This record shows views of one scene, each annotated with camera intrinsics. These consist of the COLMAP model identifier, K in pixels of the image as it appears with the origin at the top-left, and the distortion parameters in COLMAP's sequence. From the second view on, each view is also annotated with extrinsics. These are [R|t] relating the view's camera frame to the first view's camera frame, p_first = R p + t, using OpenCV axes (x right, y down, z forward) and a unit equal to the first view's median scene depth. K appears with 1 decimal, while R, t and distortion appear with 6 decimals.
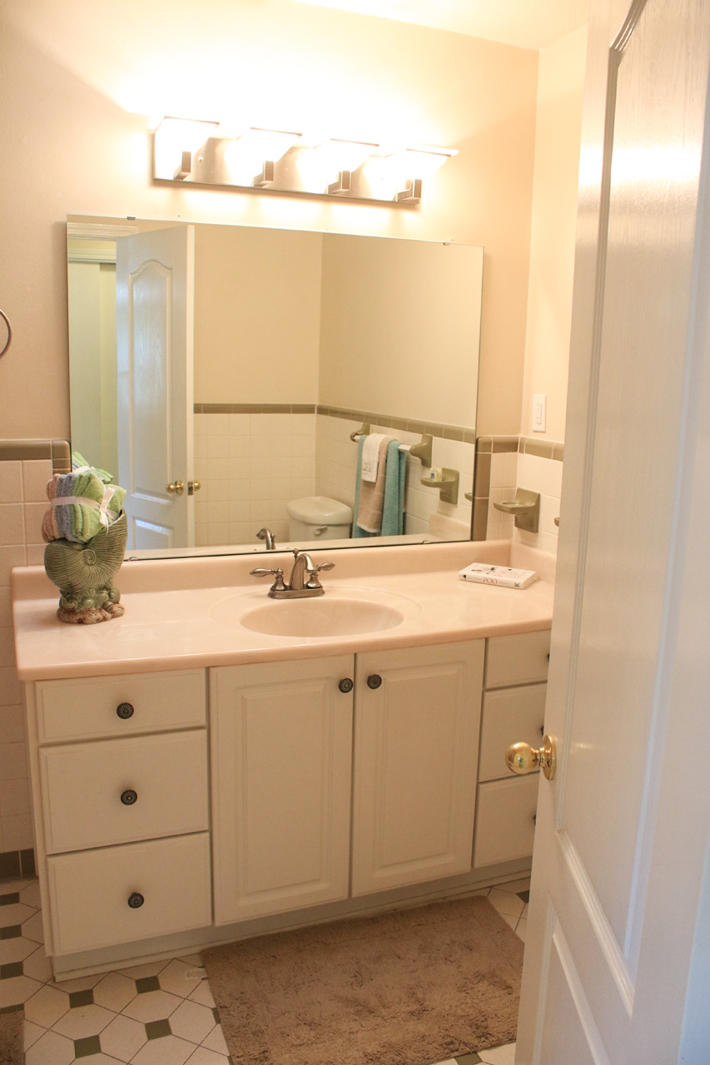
lens RADIAL K [[877.2, 0, 358.8], [0, 877.2, 532.4], [0, 0, 1]] dist [-0.155768, 0.132109]
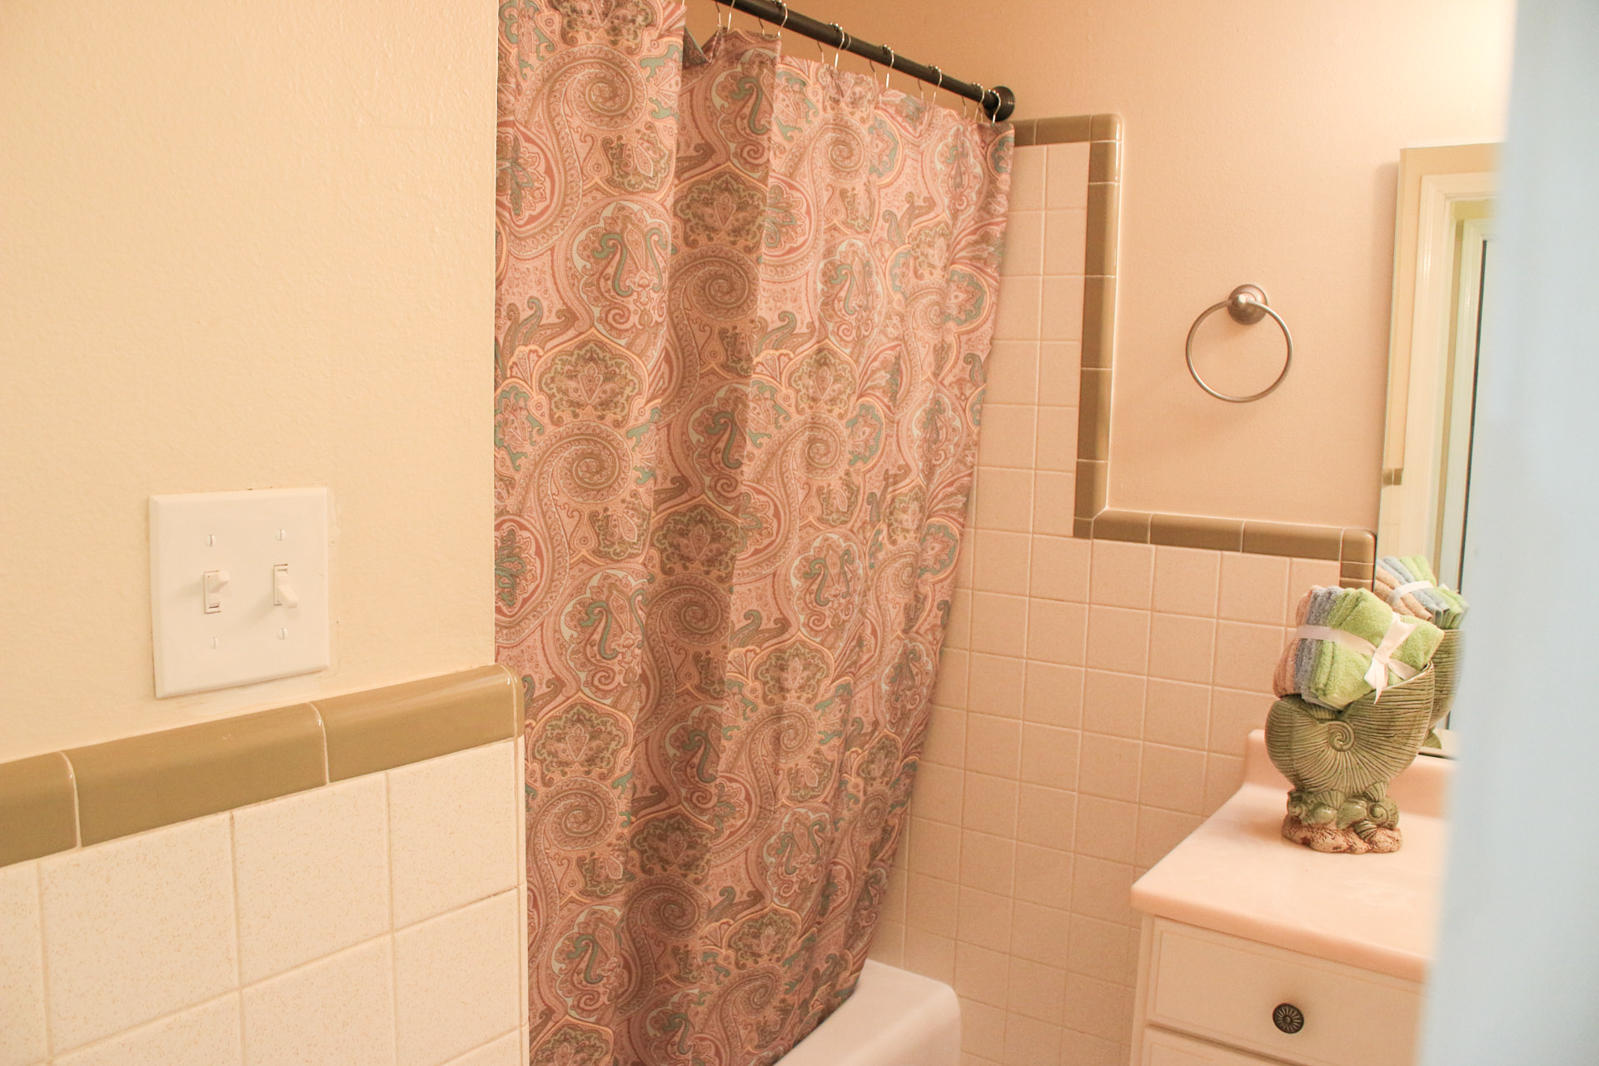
lens RADIAL K [[1317.1, 0, 799.5], [0, 1317.1, 536.1], [0, 0, 1]] dist [-0.155768, 0.132109]
pose [[0.545283, 0.083022, -0.834131, 0.187012], [-0.165668, 0.986129, -0.010149, -0.033459], [0.821718, 0.143722, 0.551473, 0.217535]]
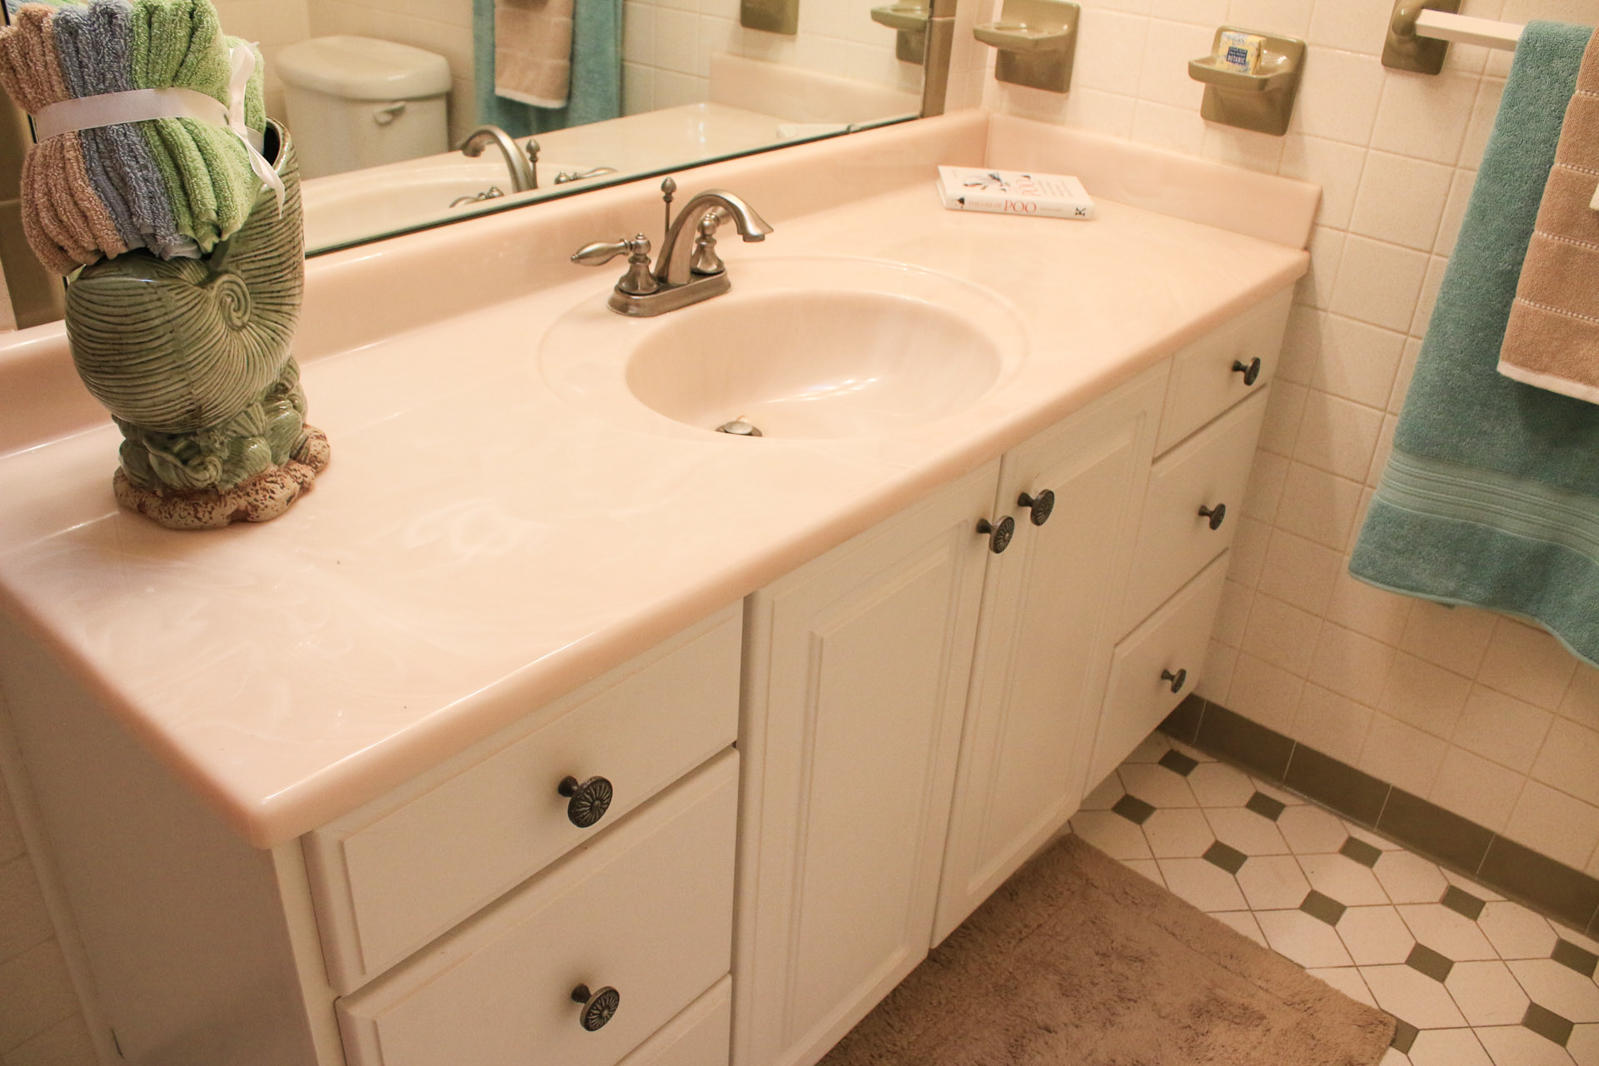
lens RADIAL K [[1317.1, 0, 796.6], [0, 1317.1, 523.8], [0, 0, 1]] dist [-0.155768, 0.132109]
pose [[0.892044, -0.203322, 0.403631, -0.325893], [0.058041, 0.937233, 0.343840, -0.037314], [-0.448207, -0.283293, 0.847854, 0.525458]]
